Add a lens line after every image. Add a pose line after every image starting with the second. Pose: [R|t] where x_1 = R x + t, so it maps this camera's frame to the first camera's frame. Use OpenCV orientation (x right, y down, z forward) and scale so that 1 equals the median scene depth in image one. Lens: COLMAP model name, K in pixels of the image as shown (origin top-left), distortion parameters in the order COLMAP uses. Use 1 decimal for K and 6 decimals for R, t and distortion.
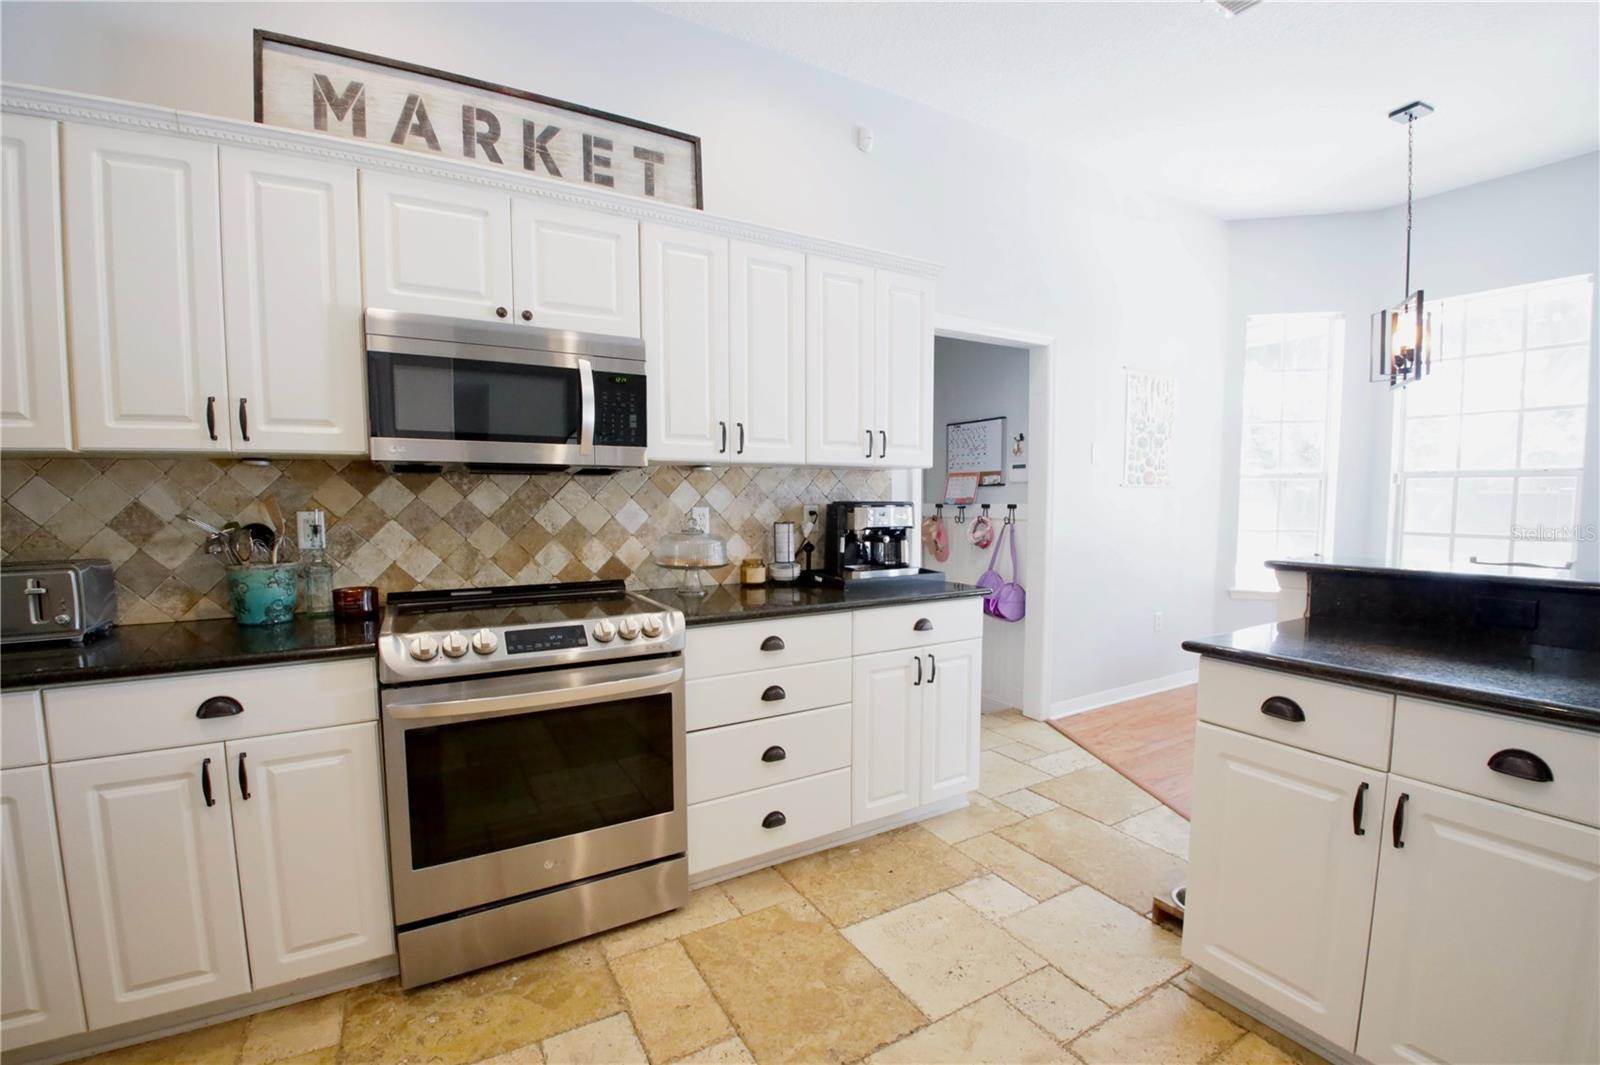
lens RADIAL K [[711.6, 0, 804.8], [0, 711.6, 545.3], [0, 0, 1]] dist [-0.031809, -0.005764]
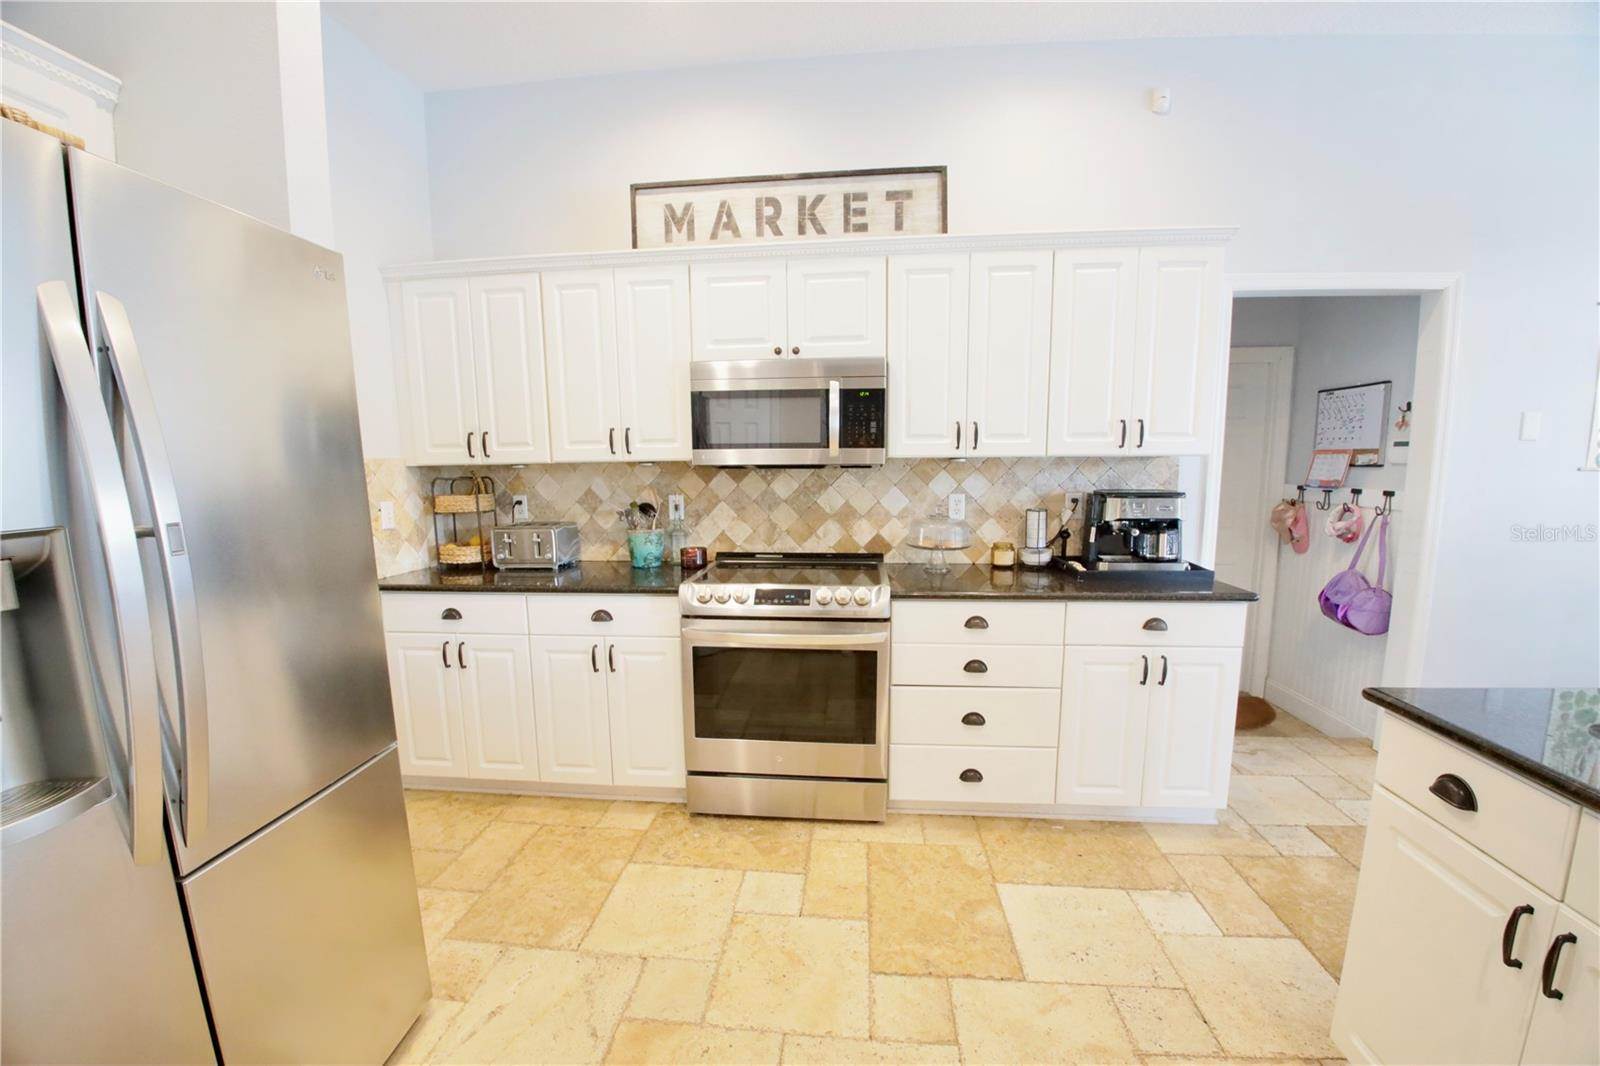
lens RADIAL K [[711.6, 0, 795.4], [0, 711.6, 540.6], [0, 0, 1]] dist [-0.031809, -0.005764]
pose [[0.789347, 0.069808, -0.609965, 0.440856], [-0.030136, 0.996723, 0.075073, -0.072801], [0.613207, -0.040877, 0.788864, -0.060685]]
